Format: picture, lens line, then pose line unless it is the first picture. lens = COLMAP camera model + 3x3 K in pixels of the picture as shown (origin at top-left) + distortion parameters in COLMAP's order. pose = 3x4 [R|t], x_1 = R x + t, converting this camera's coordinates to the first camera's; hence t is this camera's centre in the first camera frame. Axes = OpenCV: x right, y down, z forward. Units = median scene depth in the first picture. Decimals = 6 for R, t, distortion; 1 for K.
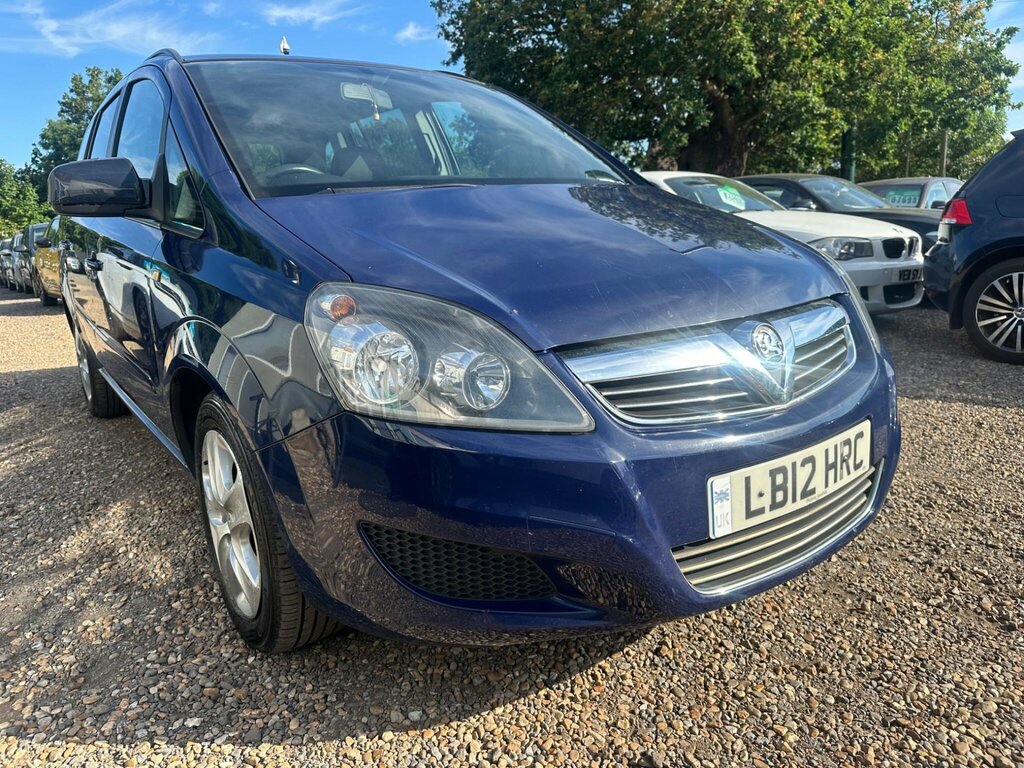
lens RADIAL K [[735.9, 0, 525.2], [0, 735.9, 371.9], [0, 0, 1]] dist [-0.003999, -0.004666]
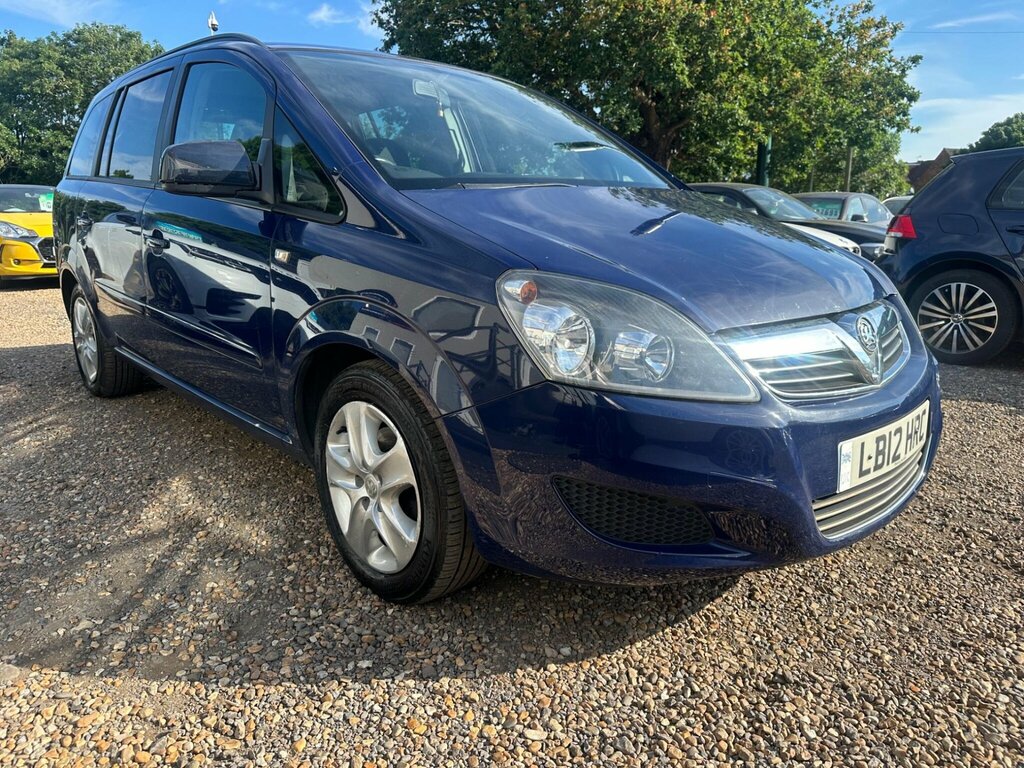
lens RADIAL K [[736.0, 0, 517.4], [0, 736.0, 377.5], [0, 0, 1]] dist [-0.000948, -0.007187]
pose [[0.992161, 0.019294, 0.123464, -0.295425], [-0.020949, 0.999707, 0.012125, 0.023568], [-0.123194, -0.014617, 0.992275, -0.093368]]
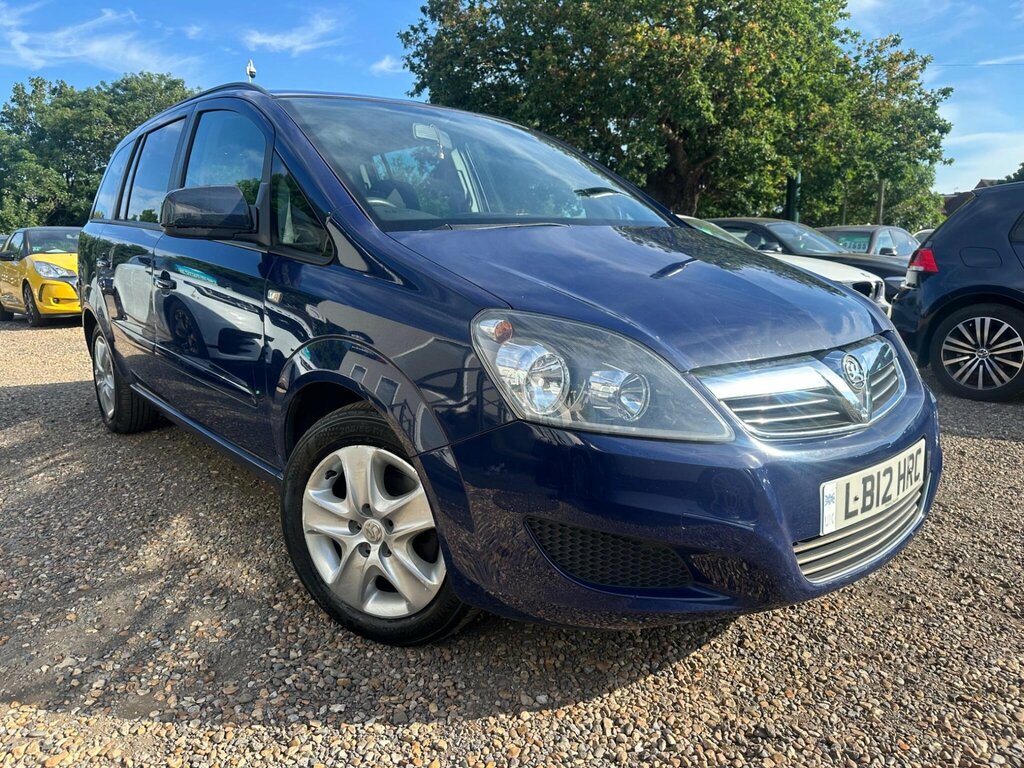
lens RADIAL K [[736.0, 0, 517.4], [0, 736.0, 377.5], [0, 0, 1]] dist [-0.000948, -0.007187]
pose [[0.996858, 0.023794, 0.075551, -0.223809], [-0.021336, 0.999222, -0.033183, 0.014634], [-0.076282, 0.031466, 0.996590, -0.097612]]
